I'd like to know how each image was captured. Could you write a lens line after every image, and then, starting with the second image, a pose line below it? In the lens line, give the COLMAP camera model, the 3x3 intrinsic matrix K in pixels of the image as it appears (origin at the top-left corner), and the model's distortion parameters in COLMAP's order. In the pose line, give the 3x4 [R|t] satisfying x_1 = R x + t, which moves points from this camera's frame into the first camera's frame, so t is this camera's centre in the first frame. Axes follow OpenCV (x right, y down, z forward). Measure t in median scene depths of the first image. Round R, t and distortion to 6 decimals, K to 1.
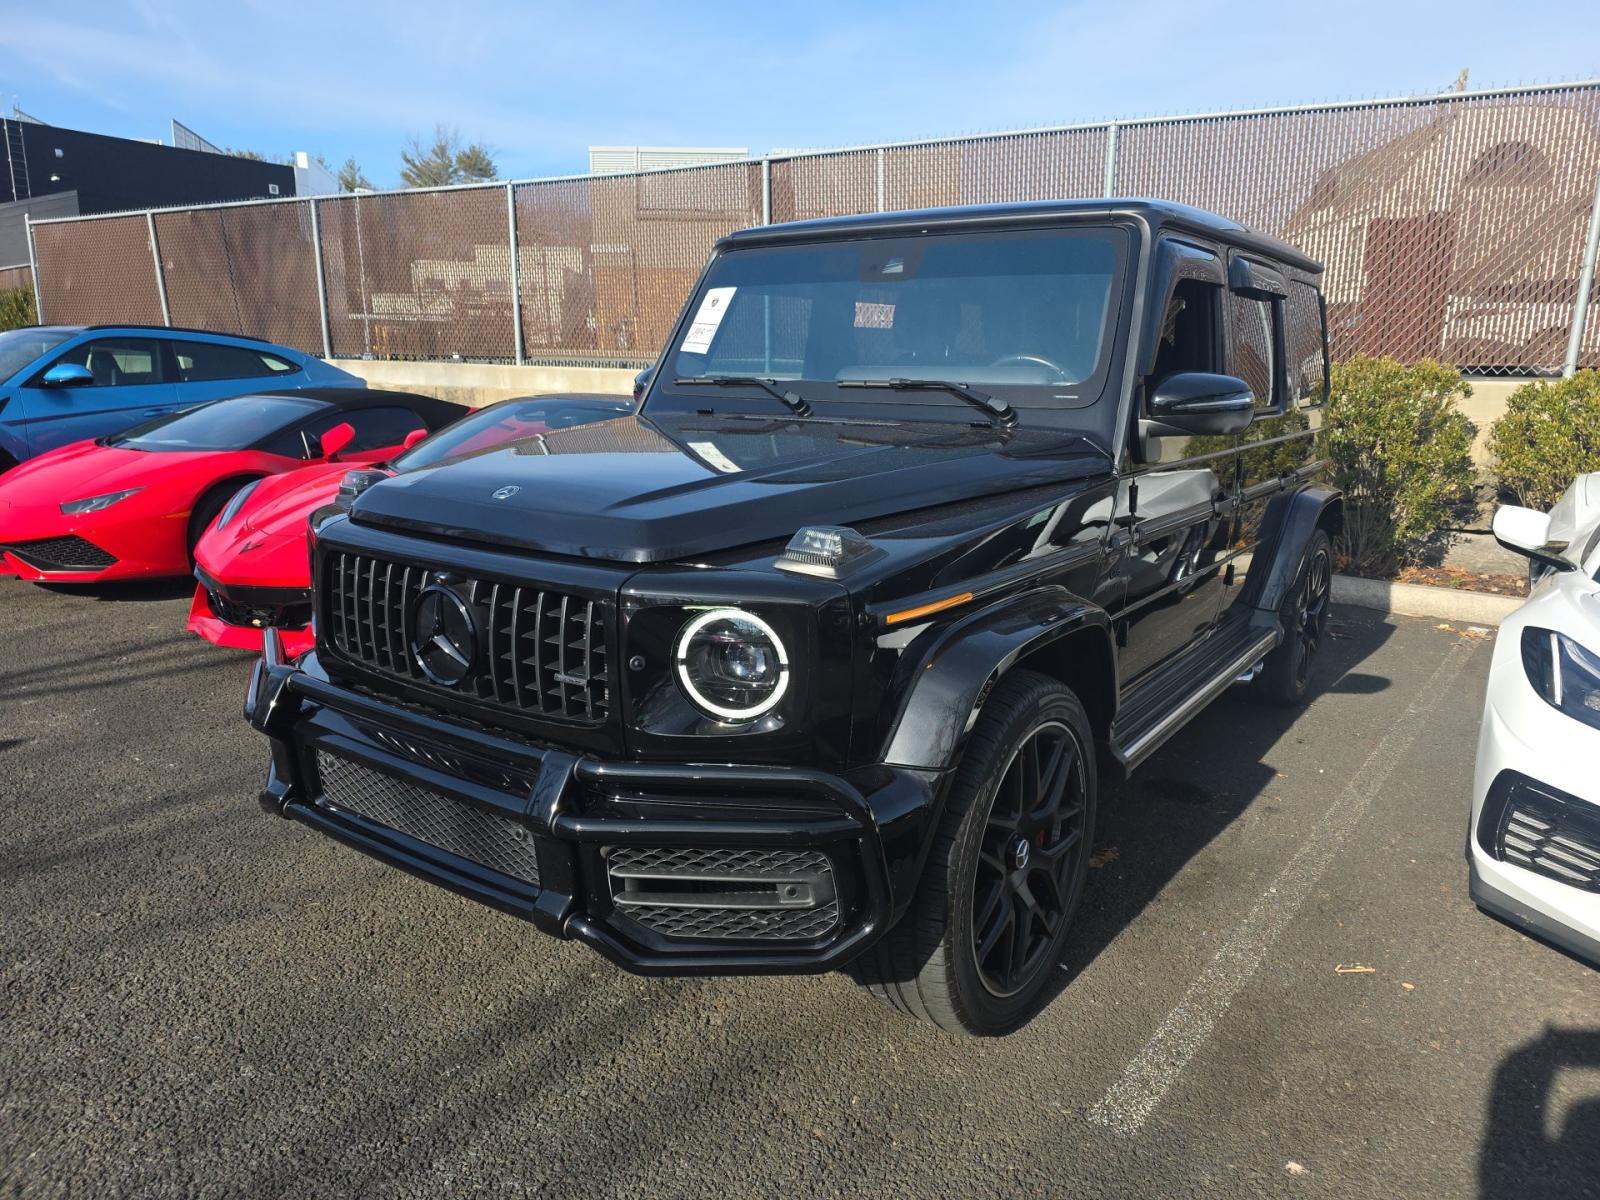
lens RADIAL K [[1058.8, 0, 800.0], [0, 1058.8, 600.0], [0, 0, 1]] dist [-0.003690, 0.000278]
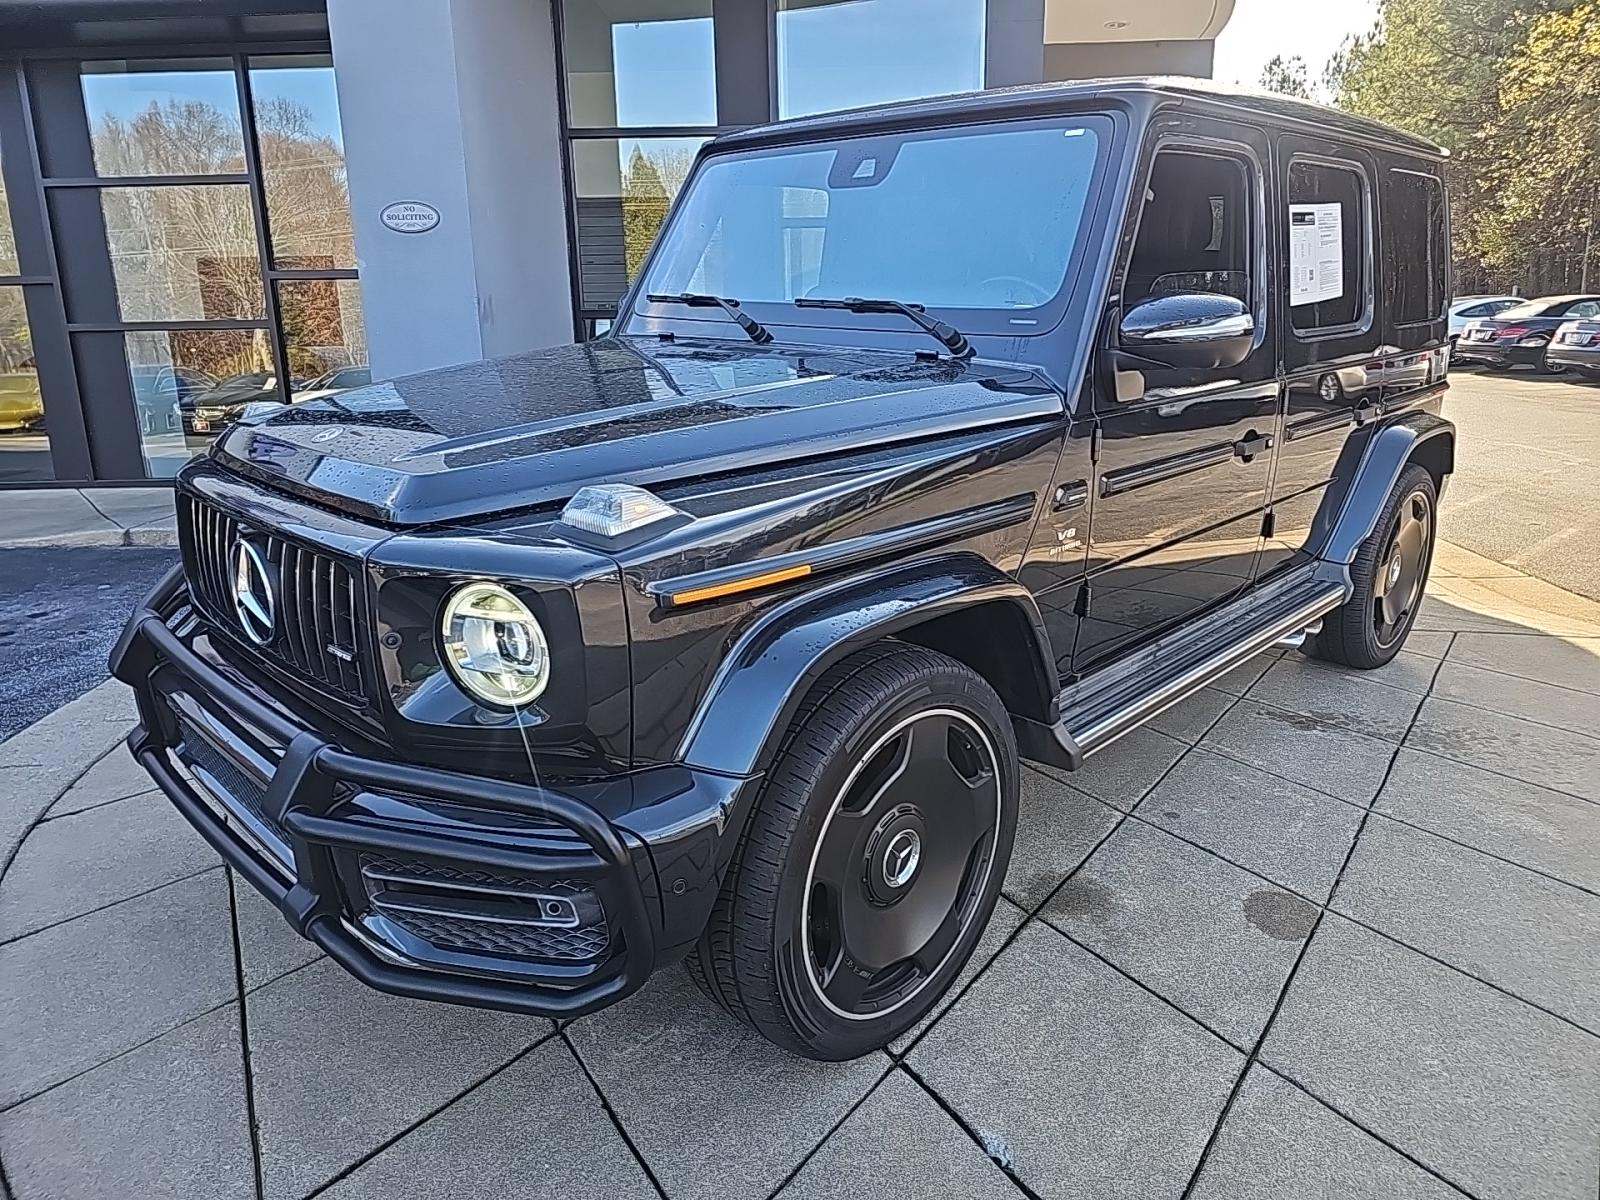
lens RADIAL K [[1058.8, 0, 800.0], [0, 1058.8, 600.0], [0, 0, 1]] dist [-0.003690, 0.000278]
pose [[0.988403, 0.036970, -0.147284, 0.267890], [-0.023607, 0.995528, 0.091470, -0.055531], [0.150007, -0.086933, 0.984856, 0.151919]]
